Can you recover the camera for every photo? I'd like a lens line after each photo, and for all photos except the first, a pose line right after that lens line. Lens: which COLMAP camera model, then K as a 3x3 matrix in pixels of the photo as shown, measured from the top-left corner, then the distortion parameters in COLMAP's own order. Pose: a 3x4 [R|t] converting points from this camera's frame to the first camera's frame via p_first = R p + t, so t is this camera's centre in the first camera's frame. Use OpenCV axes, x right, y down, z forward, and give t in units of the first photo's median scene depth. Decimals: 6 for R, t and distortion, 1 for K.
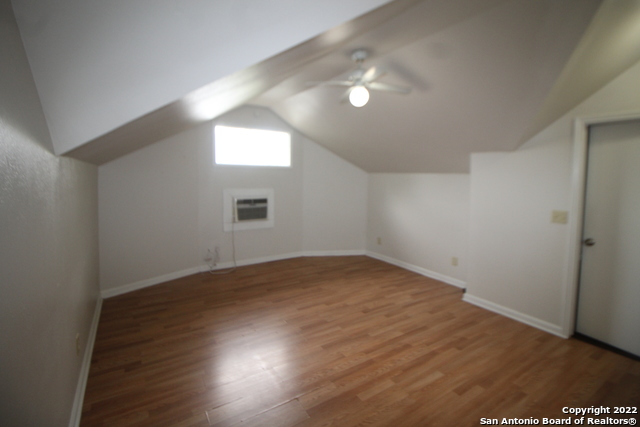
lens RADIAL K [[294.2, 0, 321.6], [0, 294.2, 192.7], [0, 0, 1]] dist [-0.009878, -0.000349]
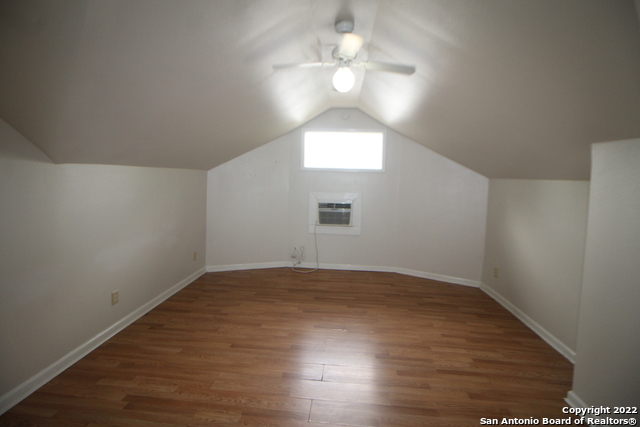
lens RADIAL K [[294.2, 0, 321.6], [0, 294.2, 192.7], [0, 0, 1]] dist [-0.009878, -0.000349]
pose [[0.794983, 0.040685, -0.605266, 0.352014], [-0.047936, 0.998842, 0.004180, -0.017131], [0.604735, 0.025691, 0.796012, 0.205544]]
